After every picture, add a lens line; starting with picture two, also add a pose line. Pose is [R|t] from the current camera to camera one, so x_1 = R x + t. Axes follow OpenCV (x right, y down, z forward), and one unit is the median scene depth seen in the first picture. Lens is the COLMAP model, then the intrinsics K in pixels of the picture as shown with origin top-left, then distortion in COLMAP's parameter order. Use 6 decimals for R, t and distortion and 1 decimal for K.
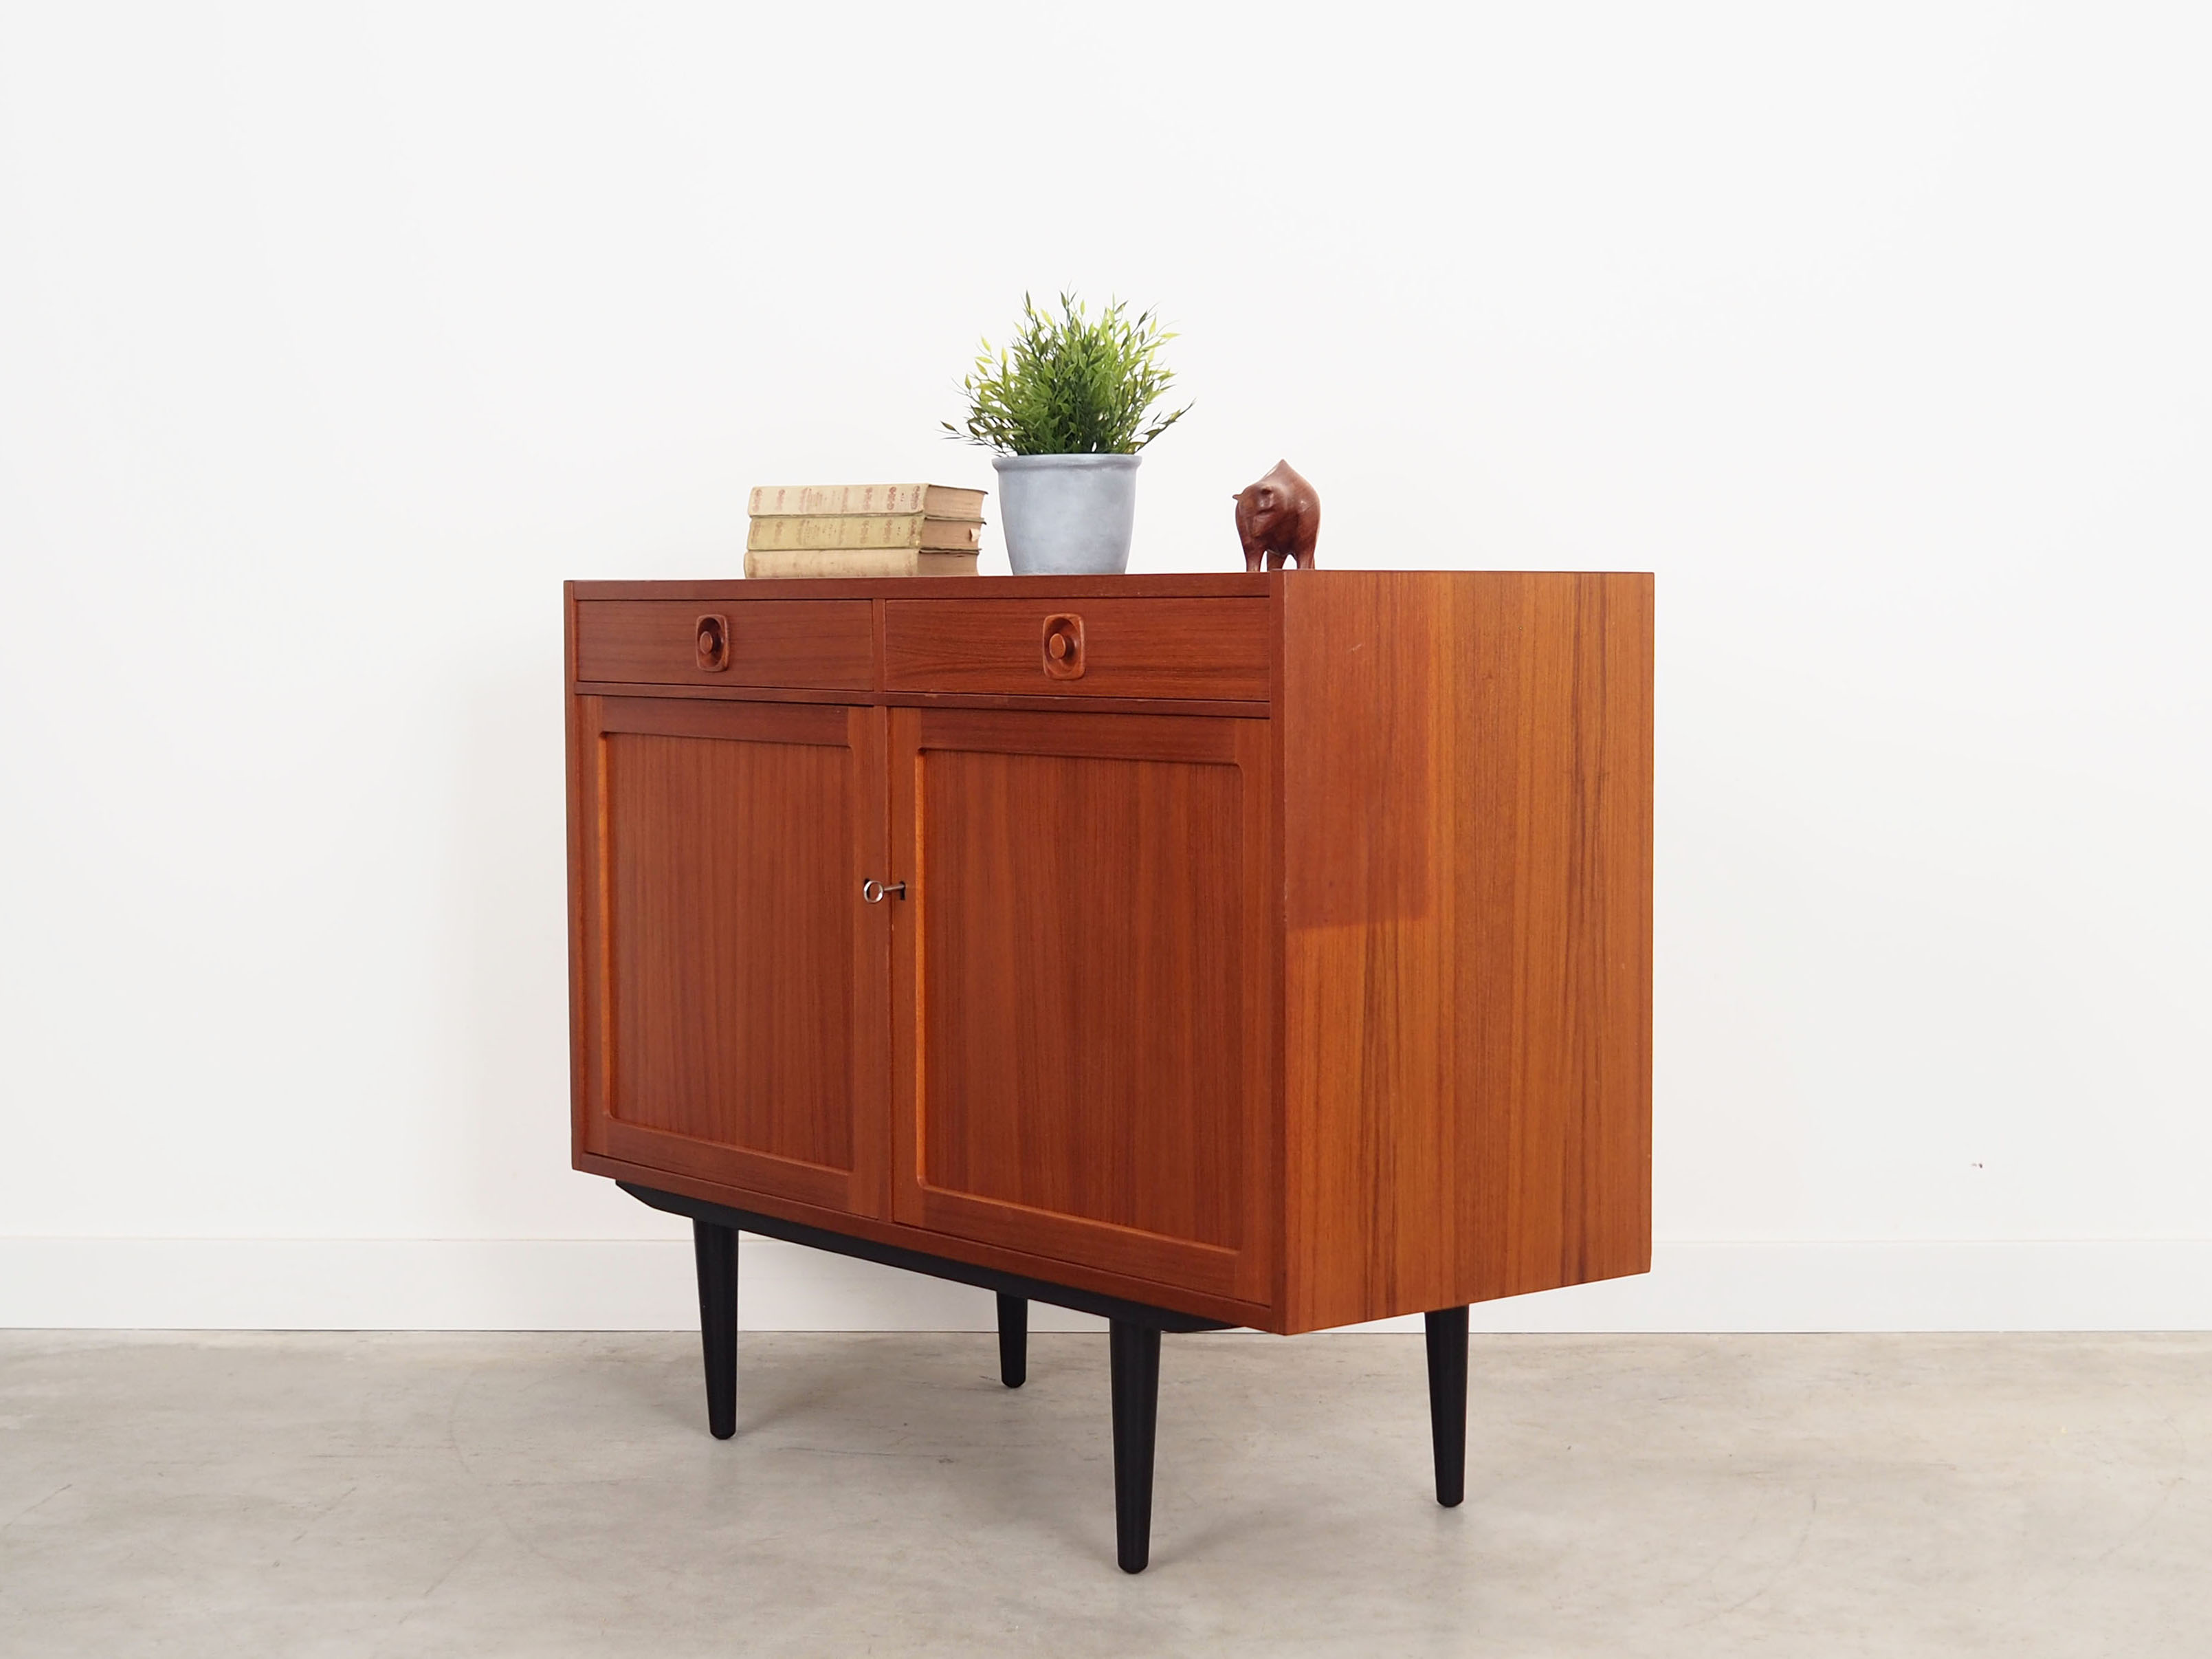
lens RADIAL K [[2485.6, 0, 1108.0], [0, 2485.6, 832.8], [0, 0, 1]] dist [-0.053922, 0.000000]
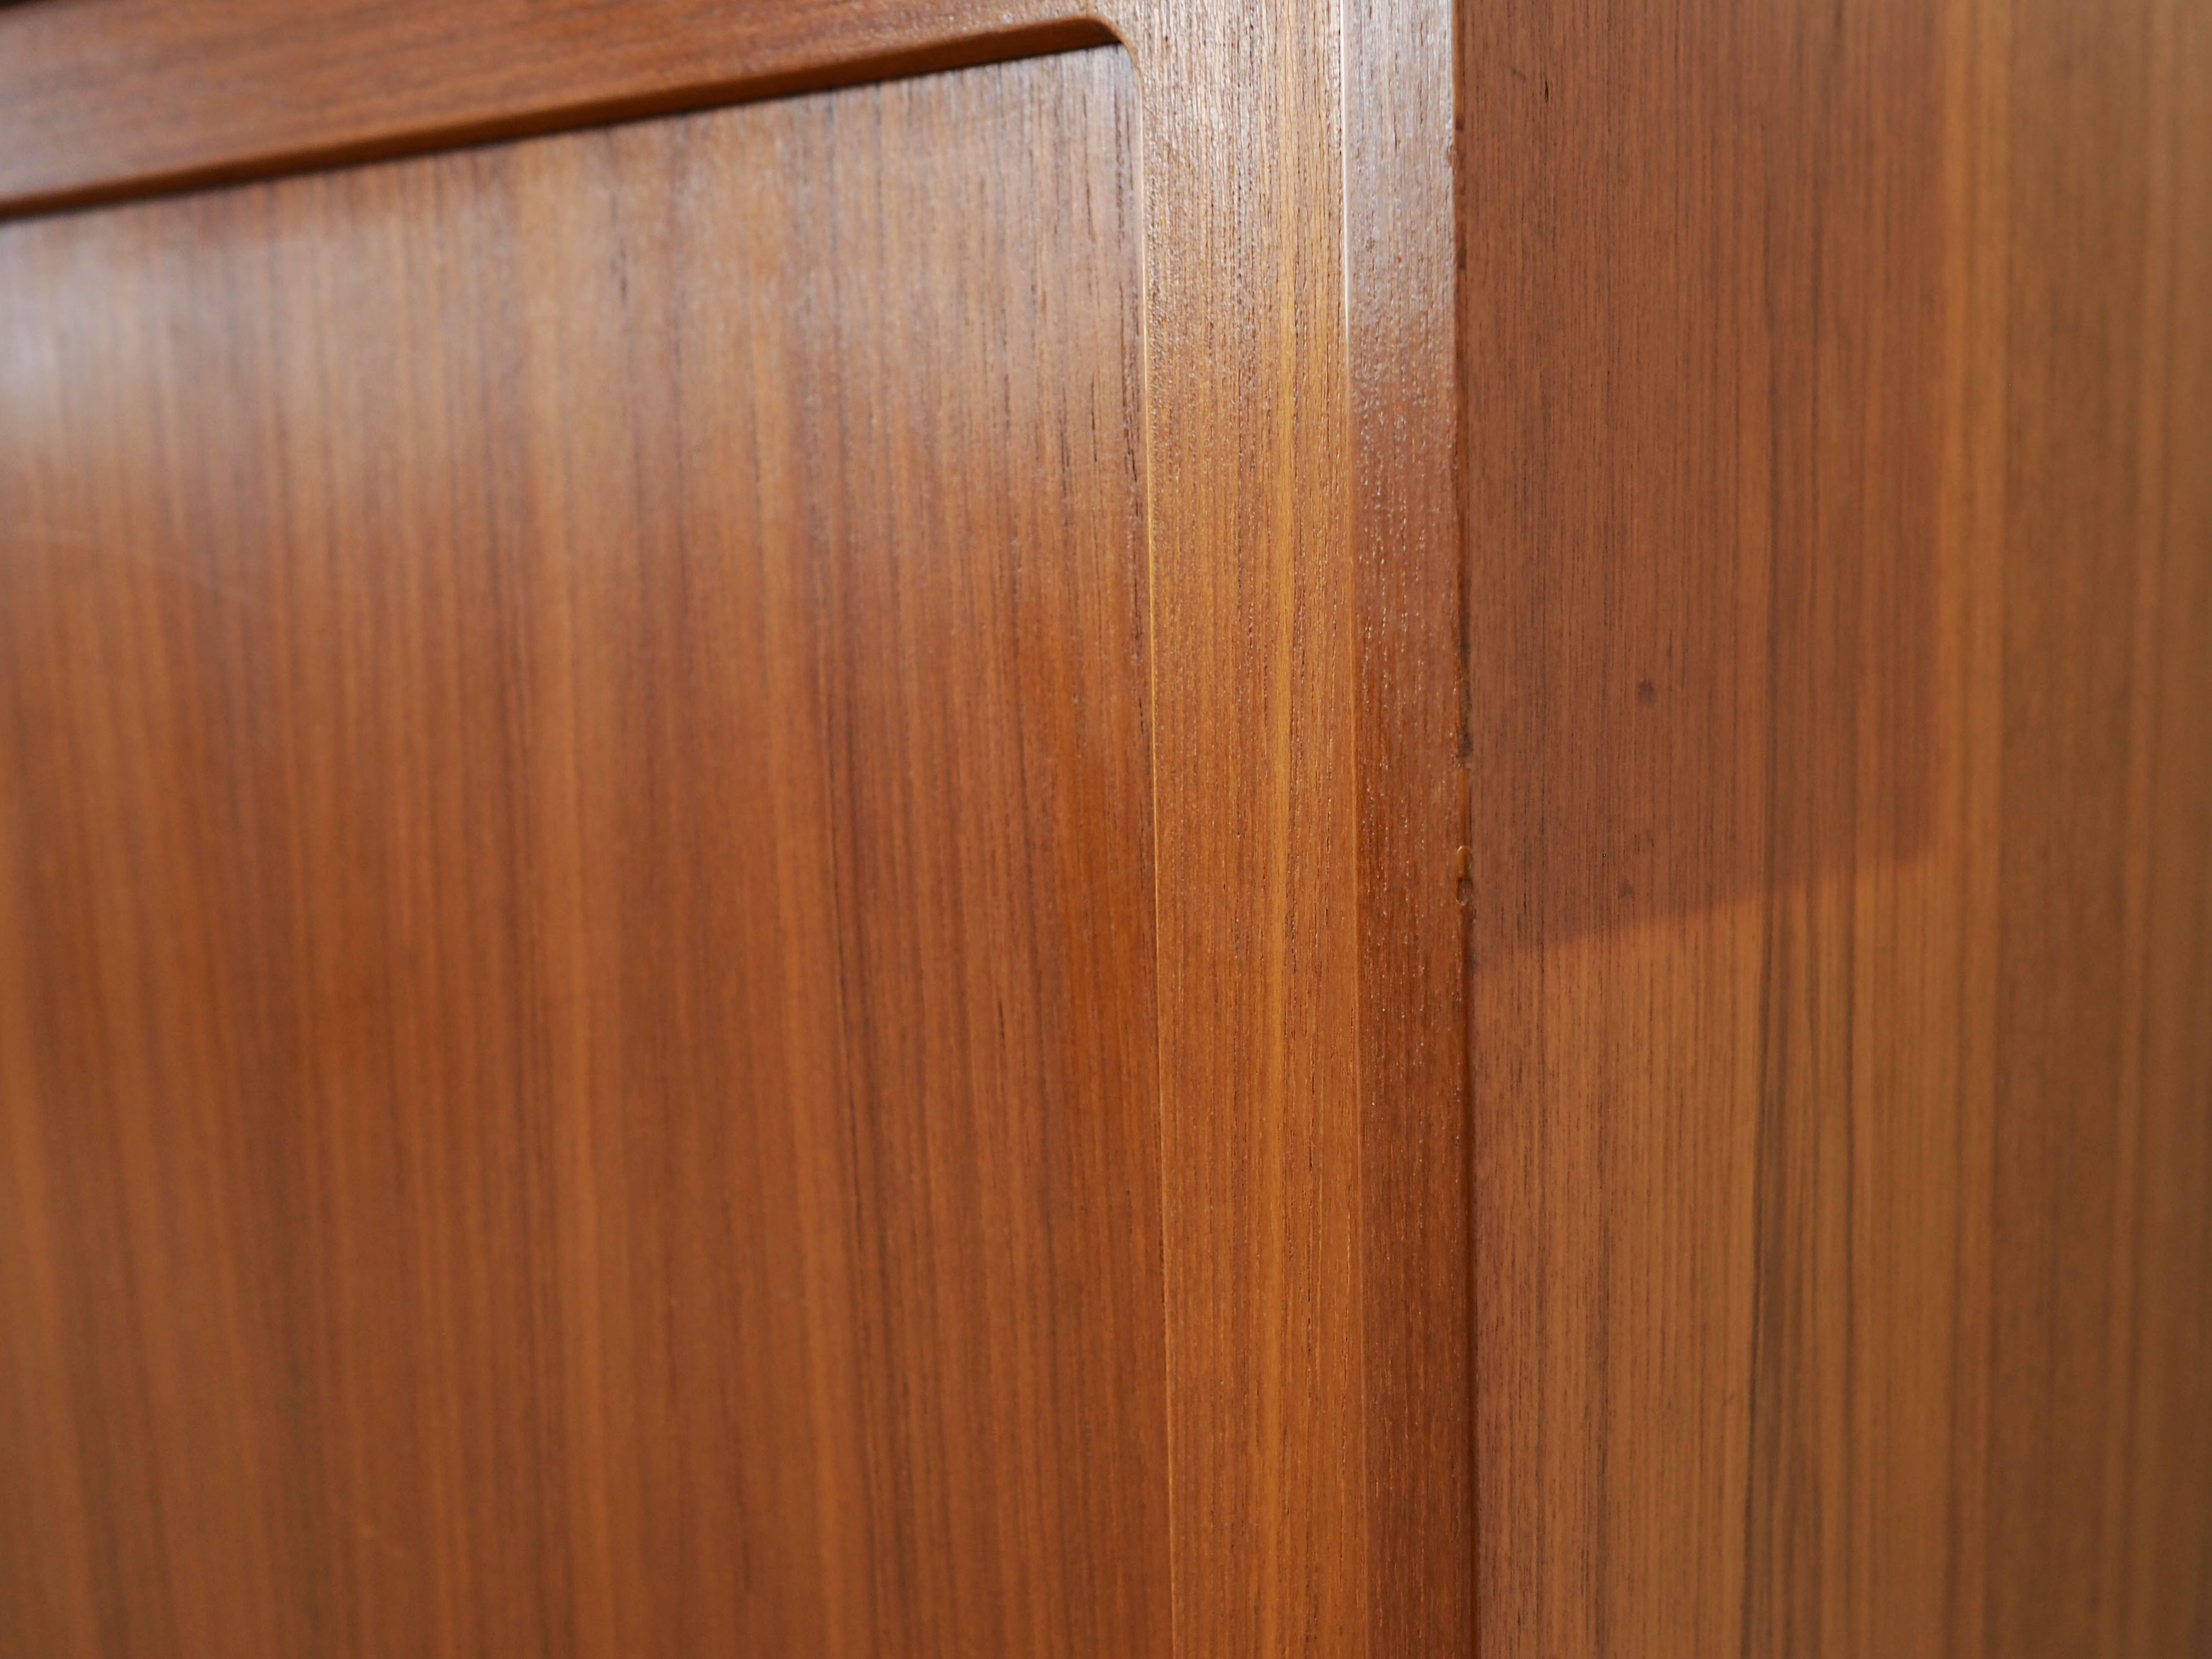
lens RADIAL K [[2485.6, 0, 1116.5], [0, 2485.6, 827.9], [0, 0, 1]] dist [-0.053922, 0.000000]
pose [[0.963788, -0.037606, 0.264003, 0.002661], [0.028816, 0.998896, 0.037091, 0.019933], [-0.265106, -0.028140, 0.963808, 0.731798]]
